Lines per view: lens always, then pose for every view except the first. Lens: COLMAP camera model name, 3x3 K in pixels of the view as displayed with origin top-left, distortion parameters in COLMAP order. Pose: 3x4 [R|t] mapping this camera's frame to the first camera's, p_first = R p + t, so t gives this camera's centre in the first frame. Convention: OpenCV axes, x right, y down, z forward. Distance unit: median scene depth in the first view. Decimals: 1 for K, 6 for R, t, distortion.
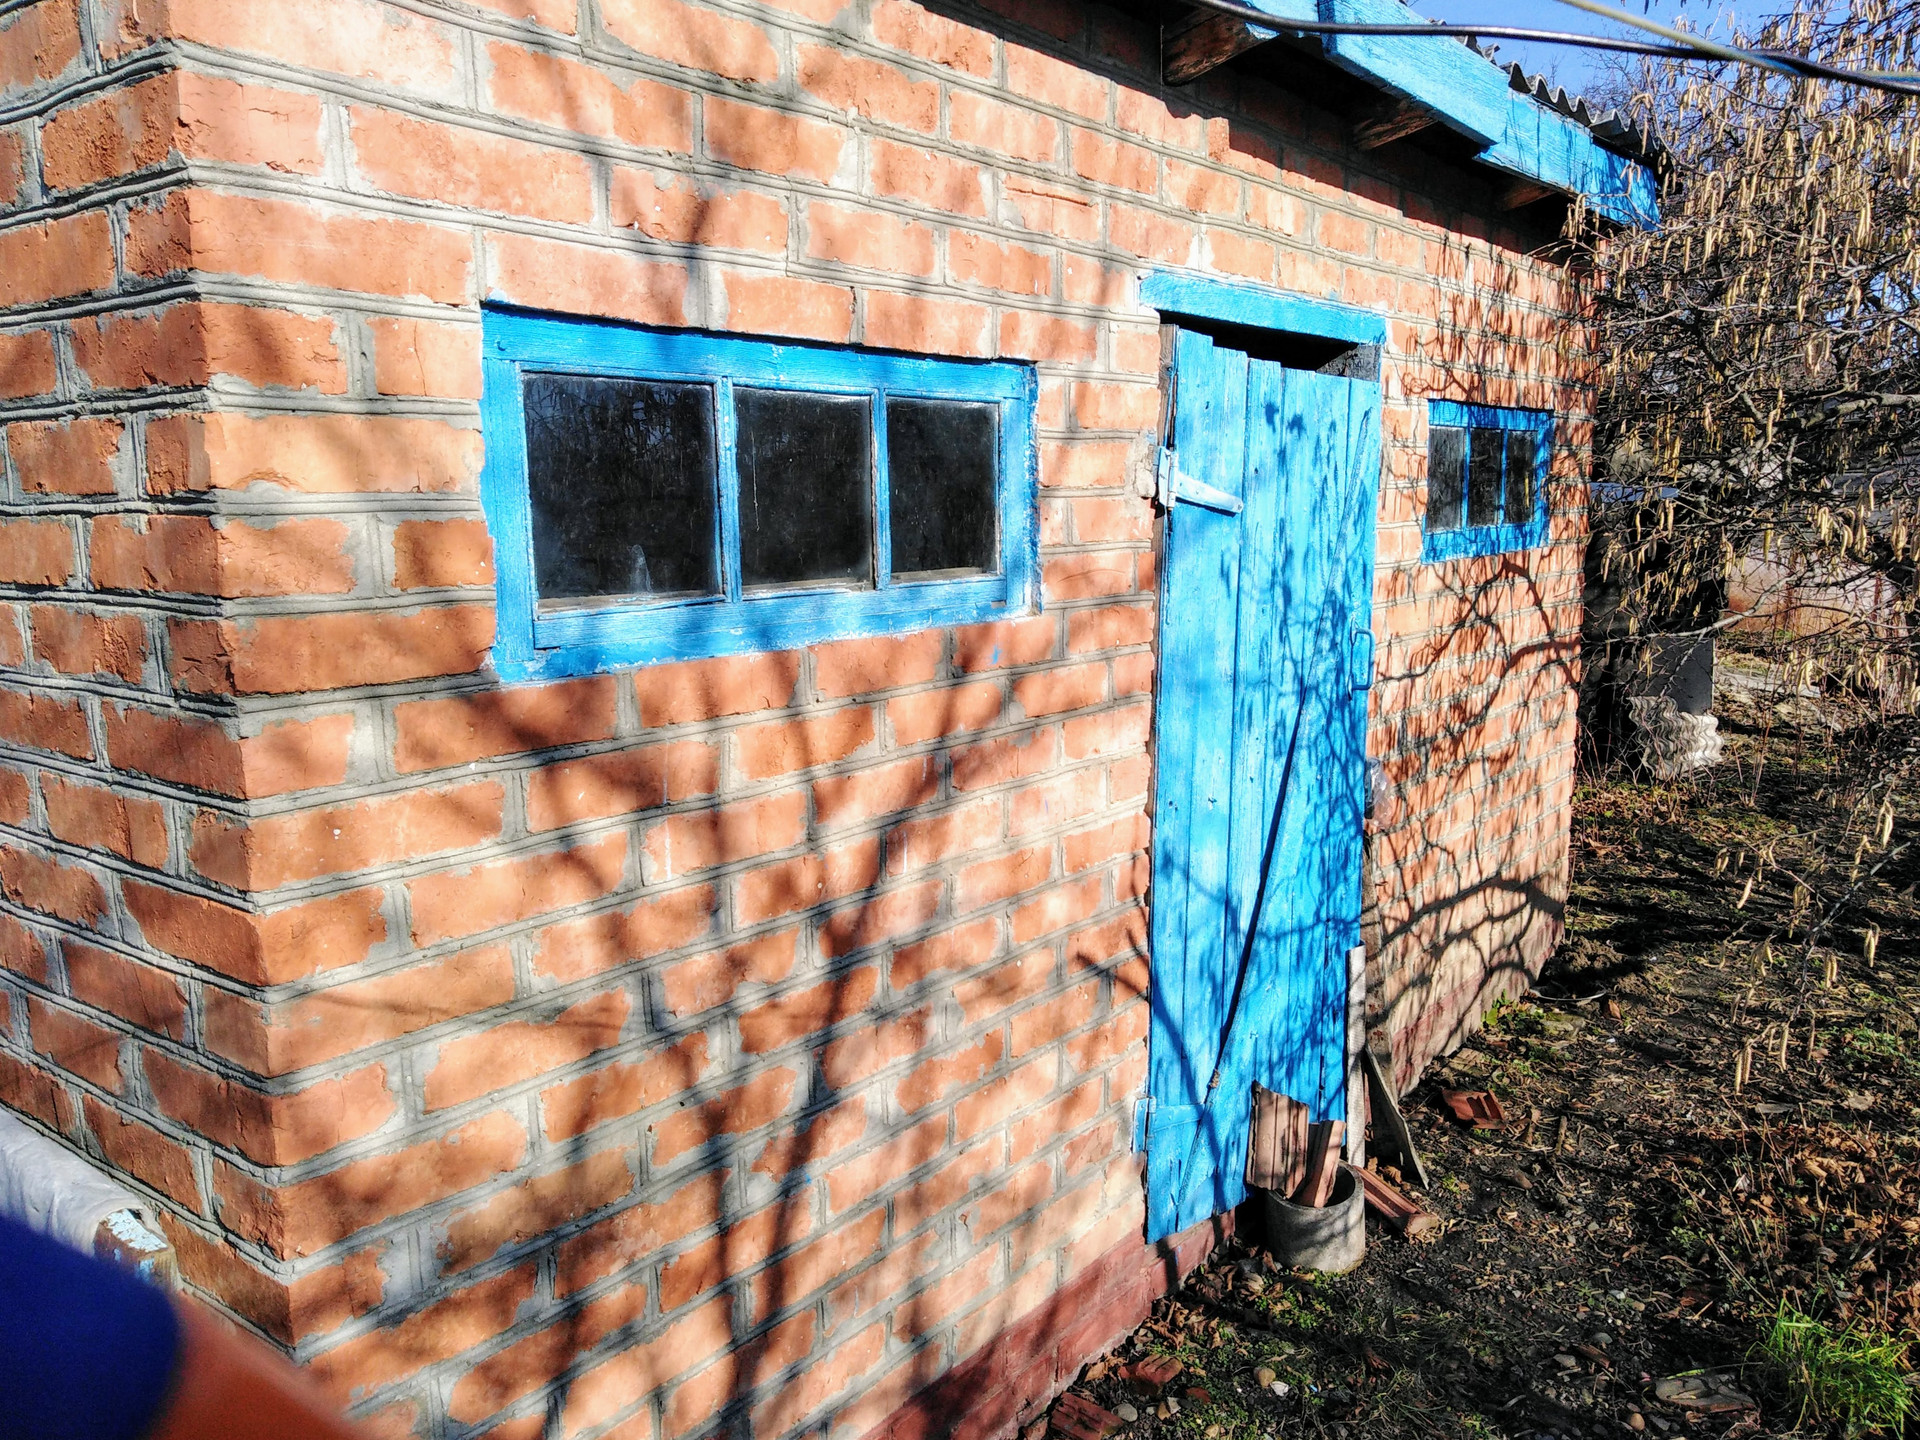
lens RADIAL K [[1458.5, 0, 975.3], [0, 1458.5, 732.0], [0, 0, 1]] dist [0.031001, -0.015439]
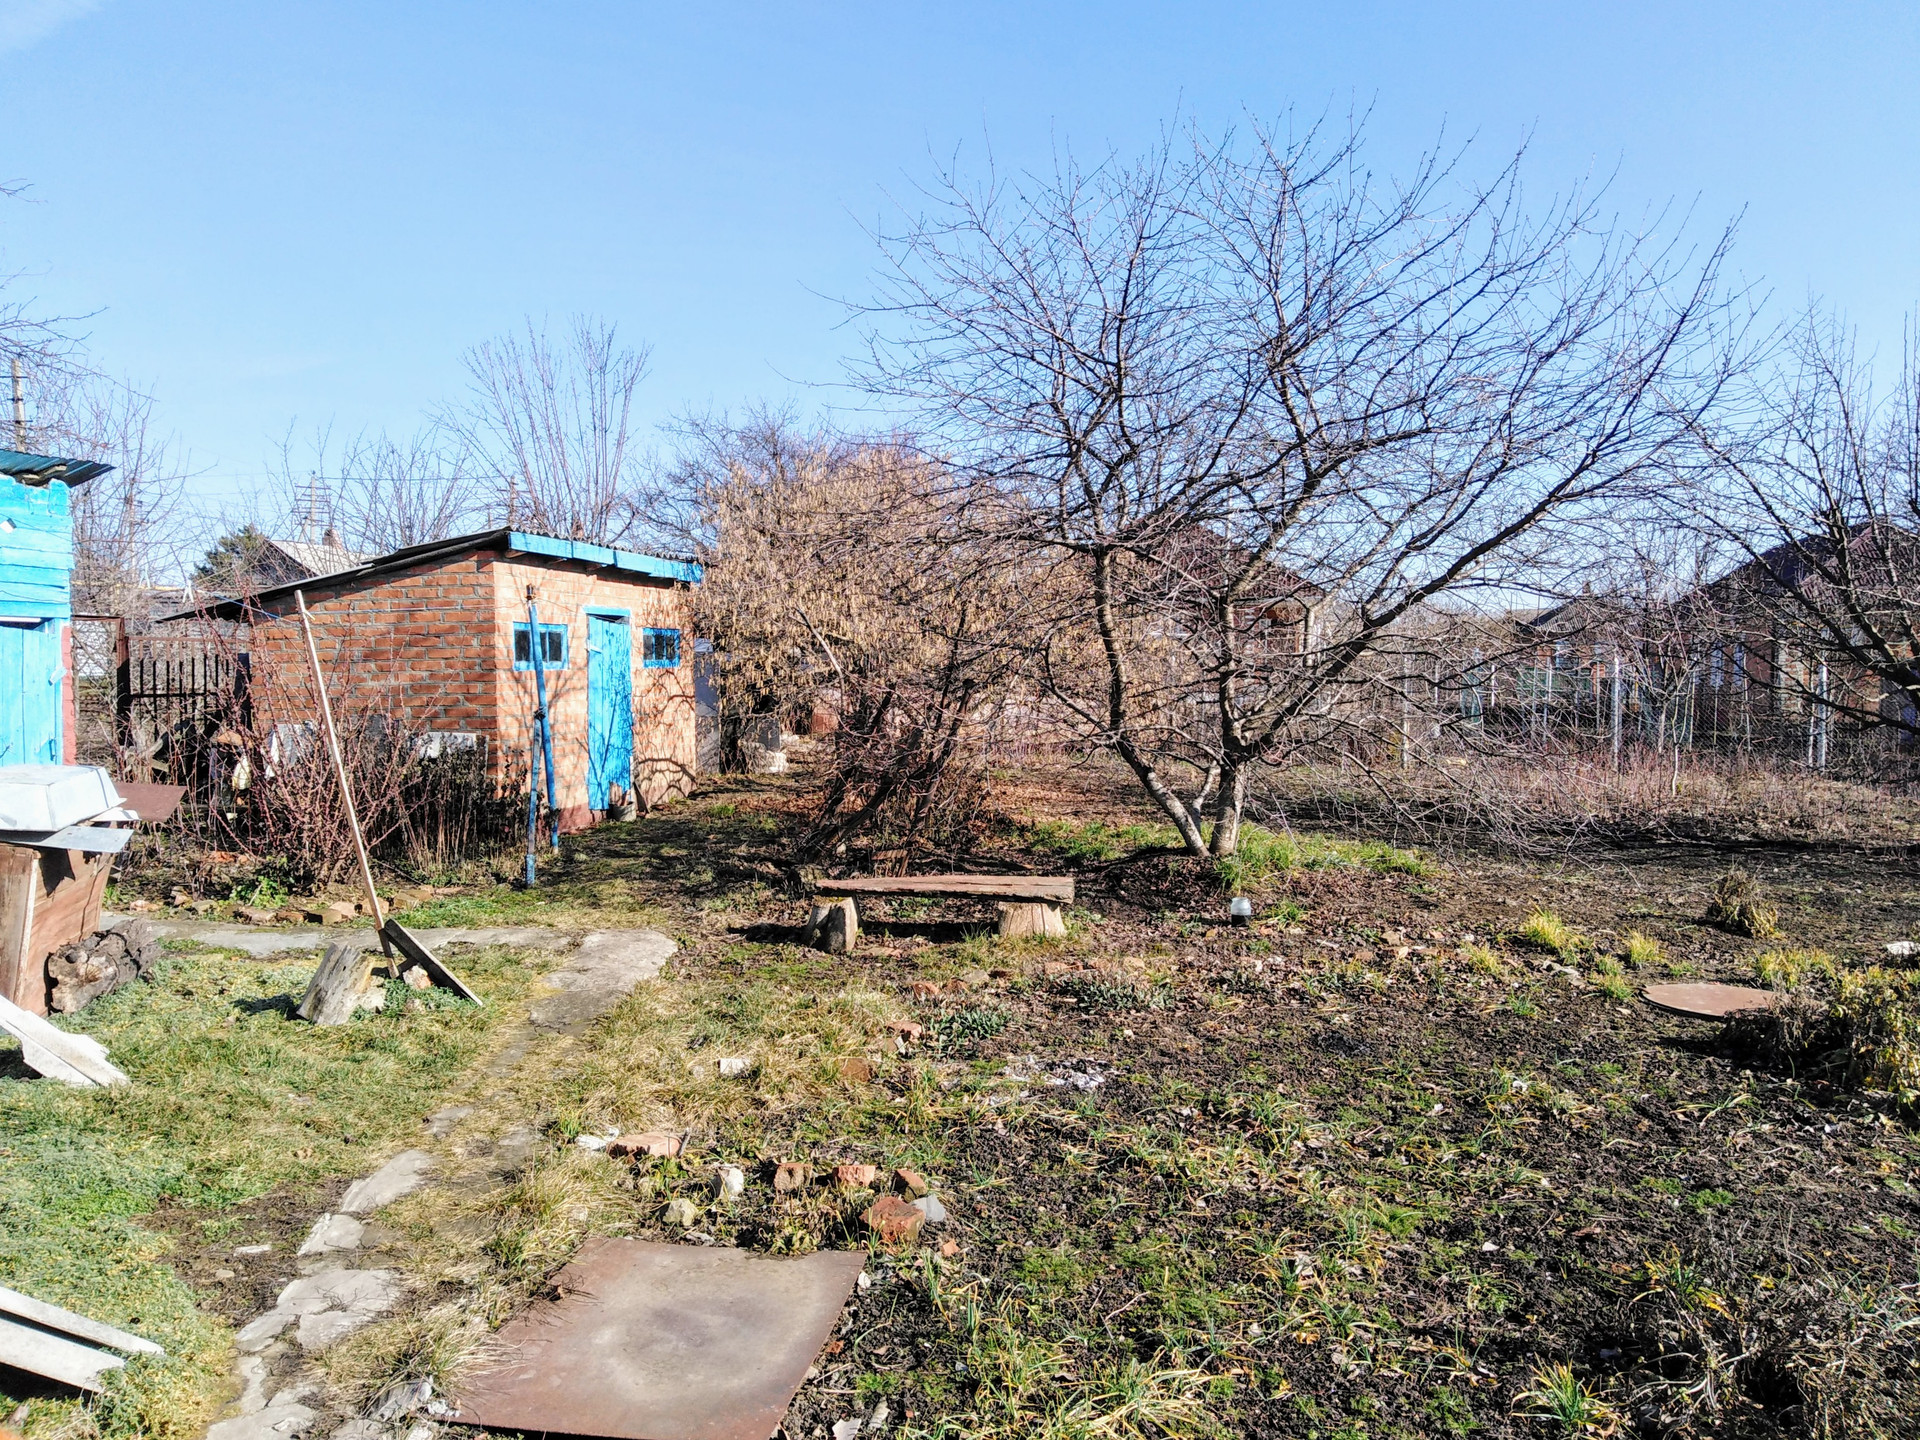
lens RADIAL K [[1458.5, 0, 975.3], [0, 1458.5, 732.0], [0, 0, 1]] dist [0.031001, -0.015439]
pose [[0.883213, -0.017244, 0.468654, -0.915418], [0.073775, 0.991990, -0.102534, 0.637598], [-0.463132, 0.125134, 0.877411, -3.464965]]
